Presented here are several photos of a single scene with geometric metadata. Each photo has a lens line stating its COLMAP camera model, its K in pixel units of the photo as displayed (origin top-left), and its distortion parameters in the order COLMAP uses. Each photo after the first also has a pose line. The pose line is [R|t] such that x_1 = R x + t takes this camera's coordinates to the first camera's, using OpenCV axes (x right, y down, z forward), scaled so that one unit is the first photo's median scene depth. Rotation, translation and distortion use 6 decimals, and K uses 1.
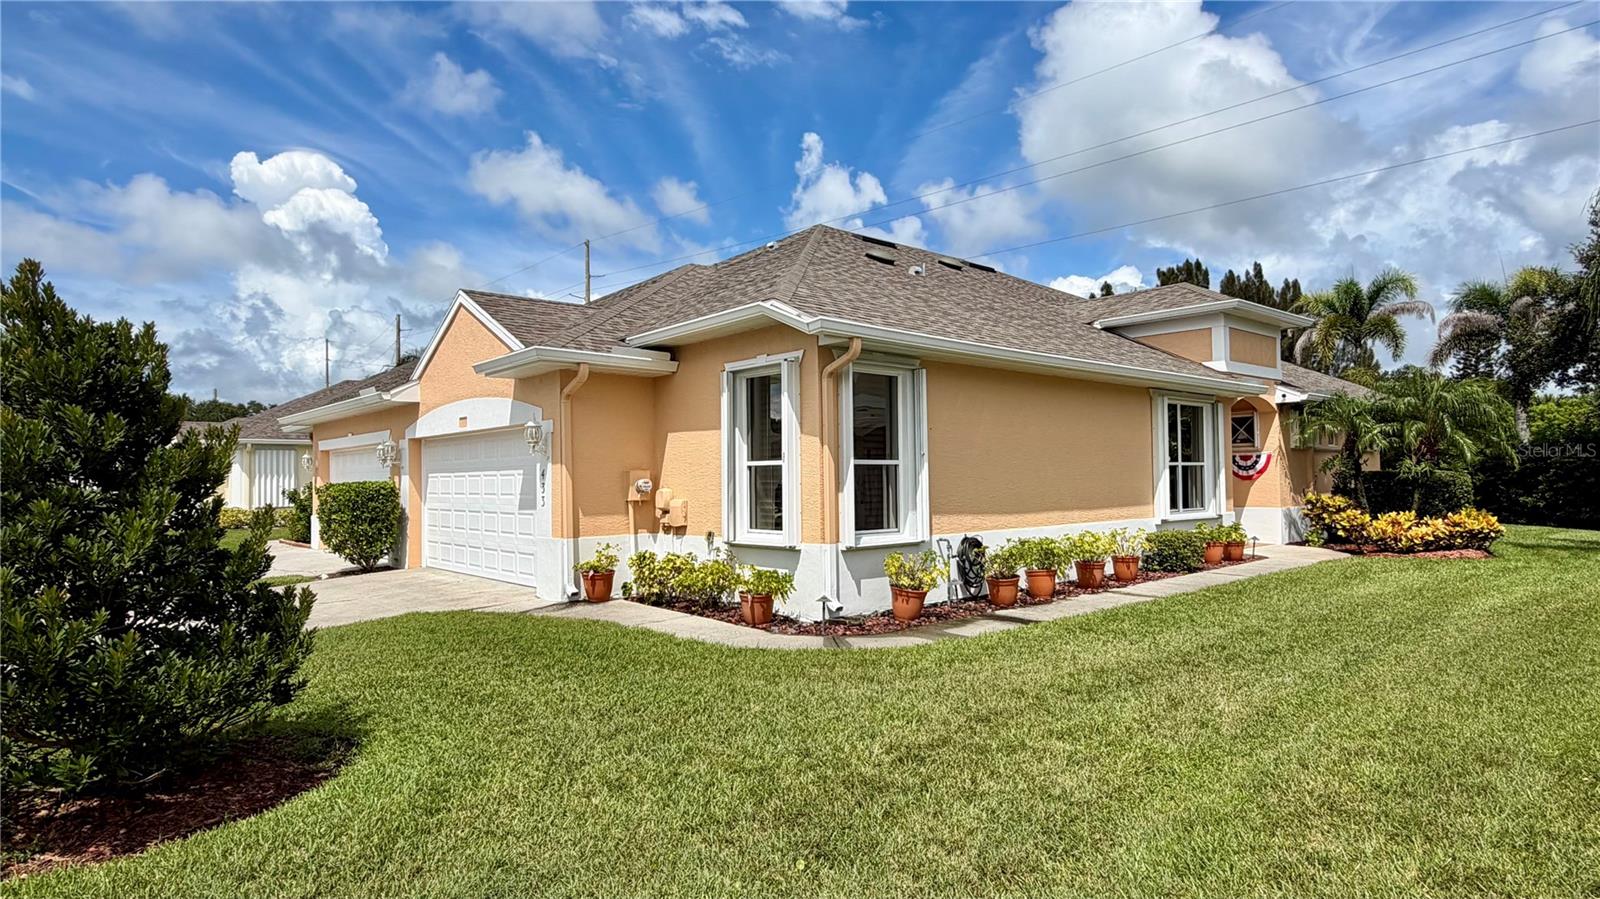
lens RADIAL K [[892.6, 0, 801.1], [0, 892.6, 449.9], [0, 0, 1]] dist [-0.002405, 0.002040]
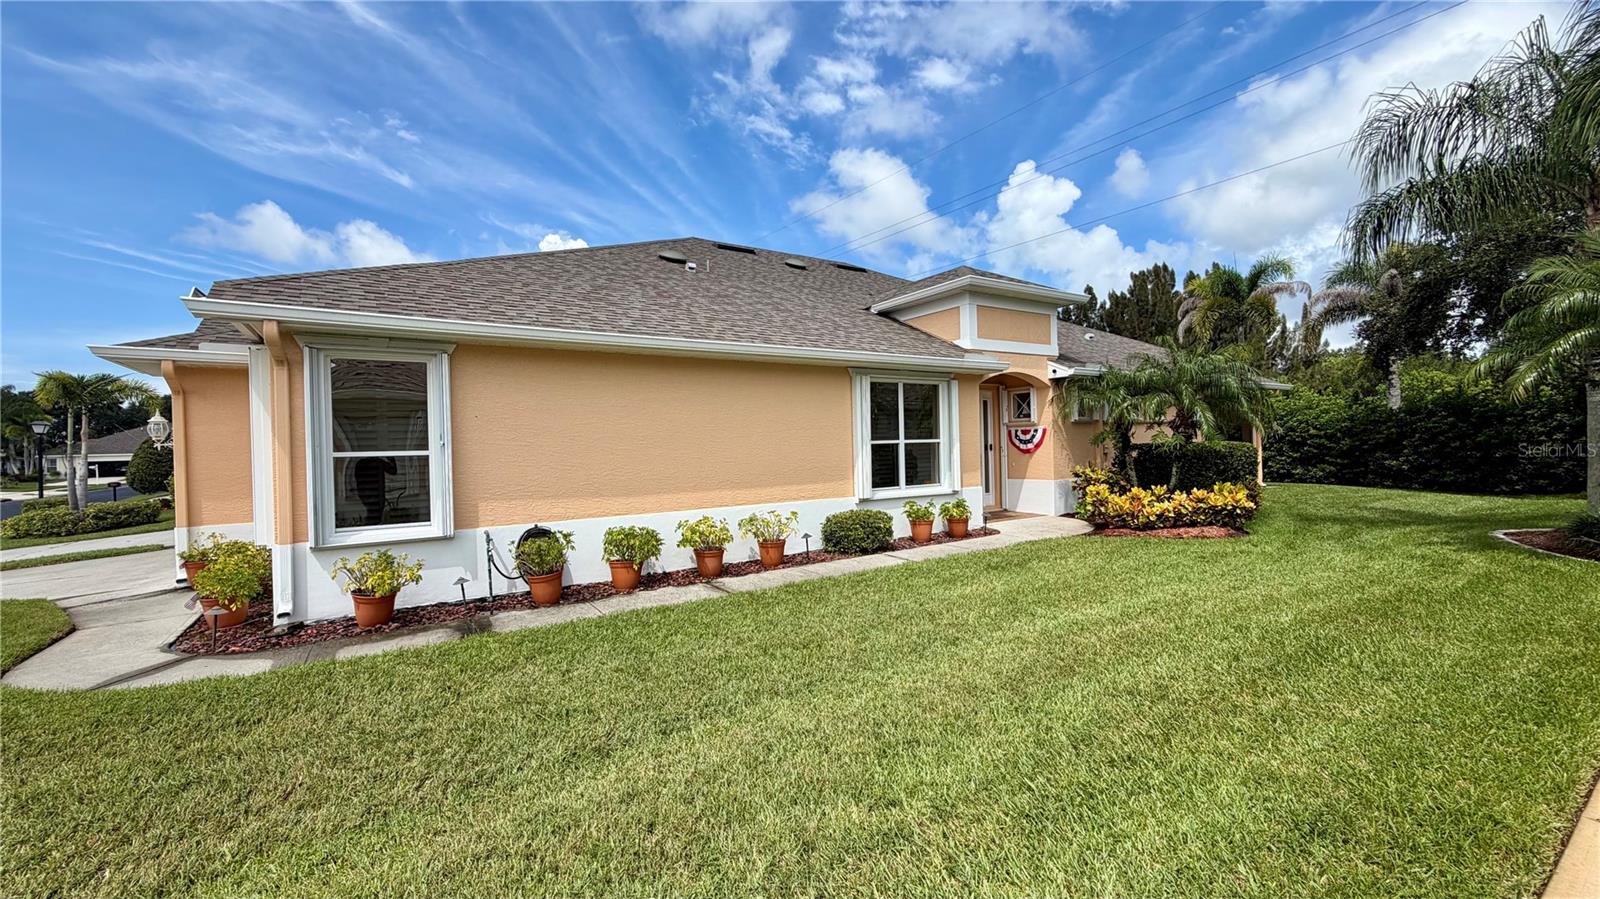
lens RADIAL K [[640.5, 0, 803.1], [0, 640.5, 444.2], [0, 0, 1]] dist [-0.002067, 0.000557]
pose [[0.988978, -0.013957, -0.147403, 0.415367], [0.018826, 0.999321, 0.031684, -0.006388], [0.146861, -0.034110, 0.988569, 0.260216]]
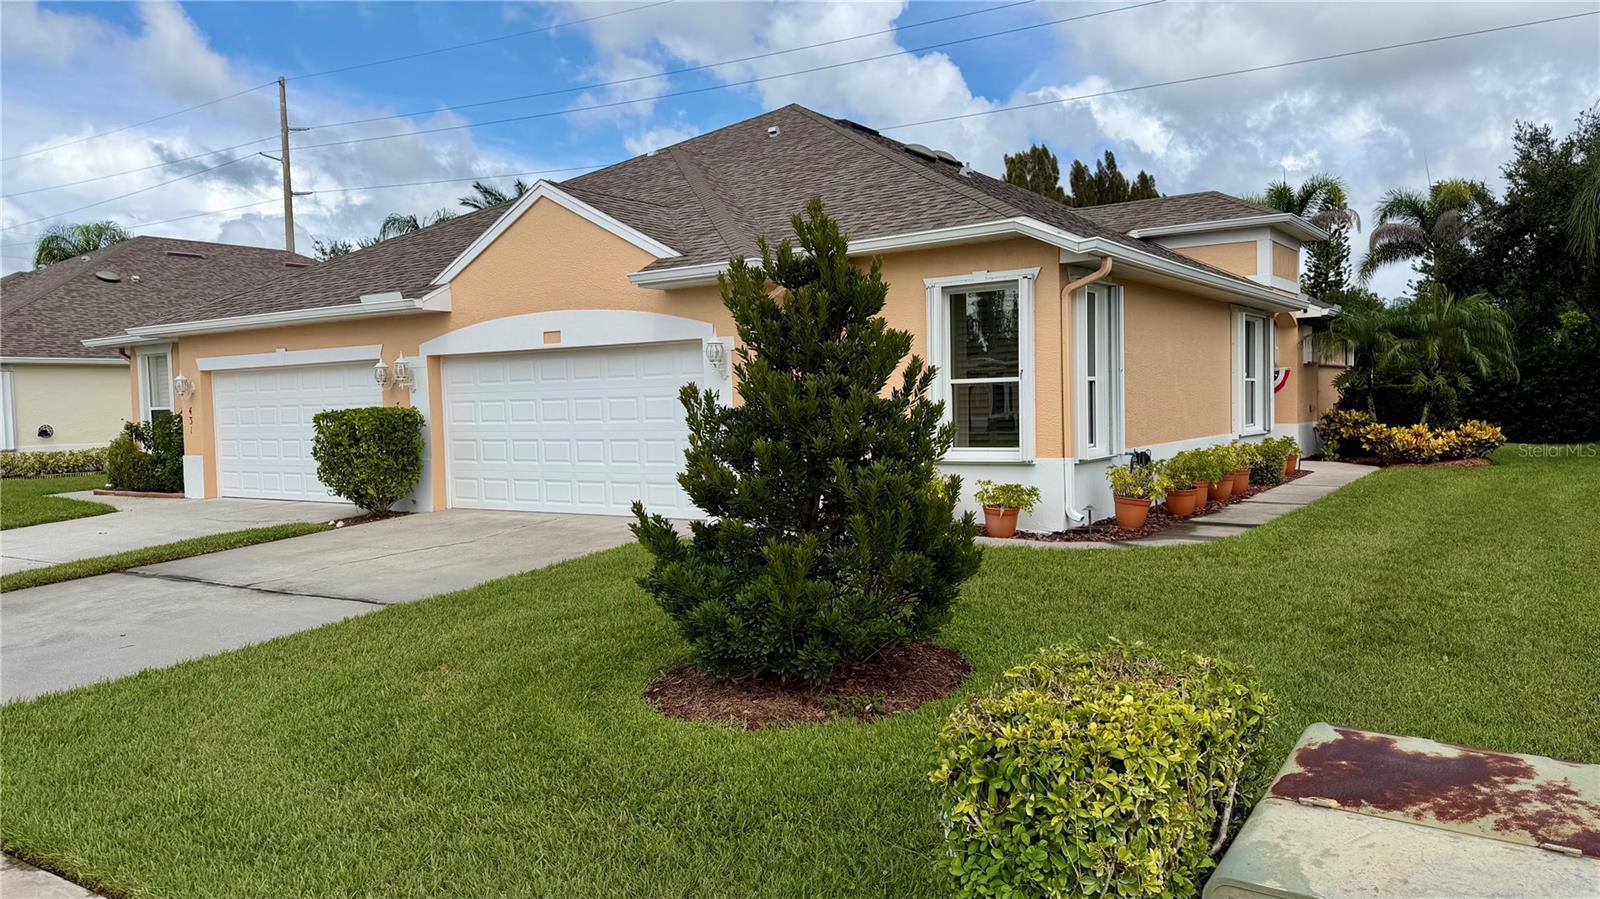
lens RADIAL K [[1138.7, 0, 805.0], [0, 1138.7, 454.5], [0, 0, 1]] dist [0.040478, -0.007373]
pose [[0.966349, -0.023155, 0.256190, -0.374611], [0.003989, 0.997169, 0.075081, 0.000904], [-0.257203, -0.071532, 0.963706, -0.115831]]
